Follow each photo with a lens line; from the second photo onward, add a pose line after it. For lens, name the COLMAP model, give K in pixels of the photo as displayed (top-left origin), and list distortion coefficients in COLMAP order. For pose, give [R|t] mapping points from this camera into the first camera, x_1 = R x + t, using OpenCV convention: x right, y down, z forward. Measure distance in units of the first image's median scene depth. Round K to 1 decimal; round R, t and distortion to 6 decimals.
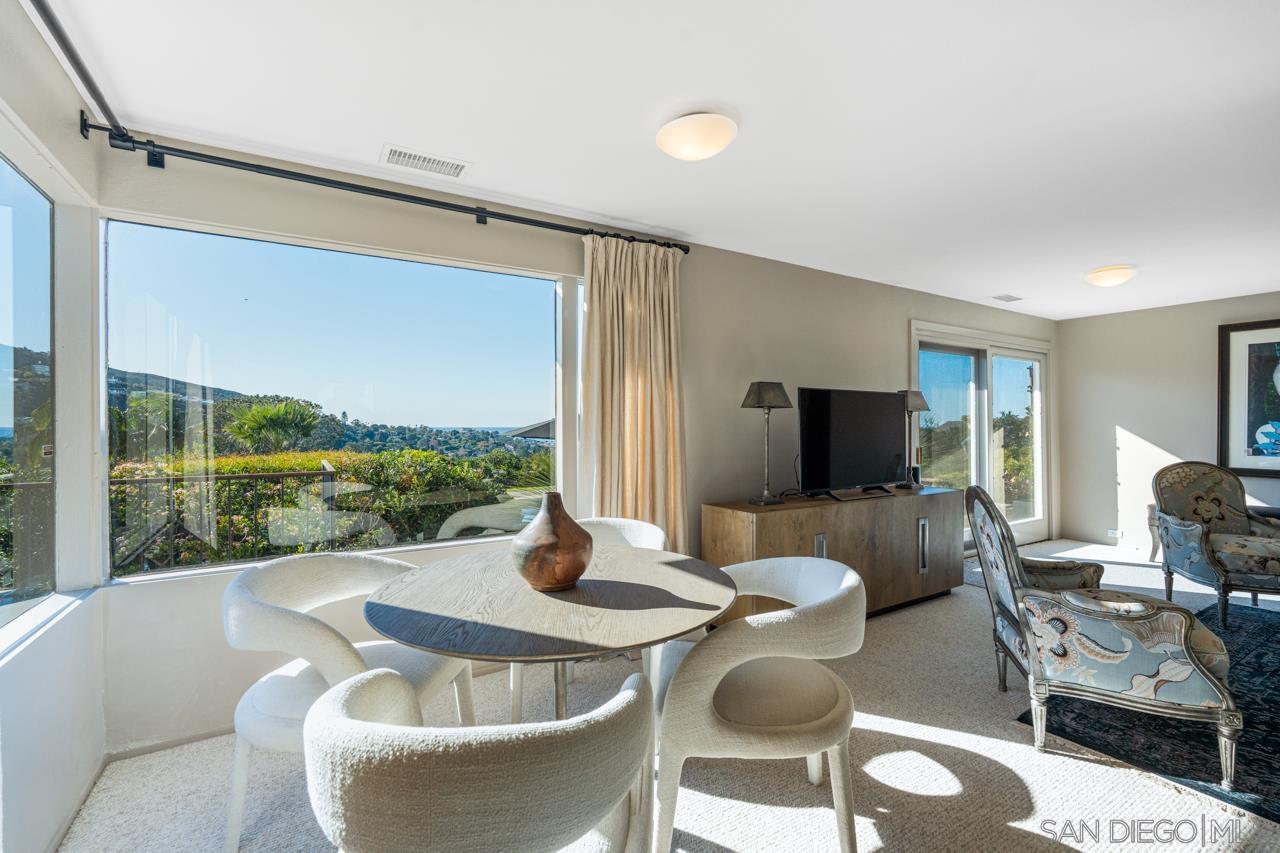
lens RADIAL K [[559.5, 0, 640.8], [0, 559.5, 431.9], [0, 0, 1]] dist [0.001335, 0.000197]
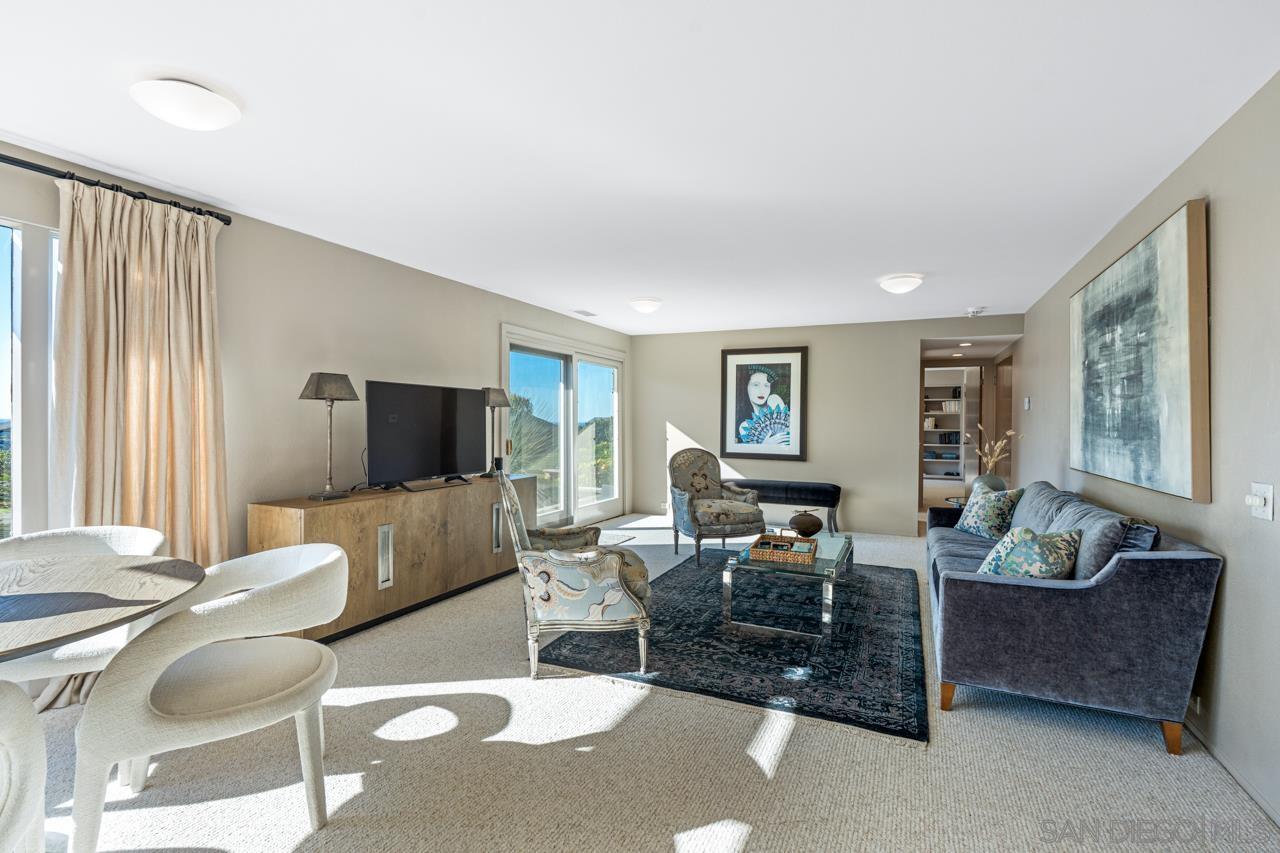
lens RADIAL K [[579.5, 0, 640.0], [0, 579.5, 426.5], [0, 0, 1]] dist [0.001294, 0.000239]
pose [[0.836321, 0.002943, 0.548232, 0.135263], [-0.003104, 0.999995, -0.000632, 0.002435], [-0.548232, -0.001173, 0.836326, -0.147862]]
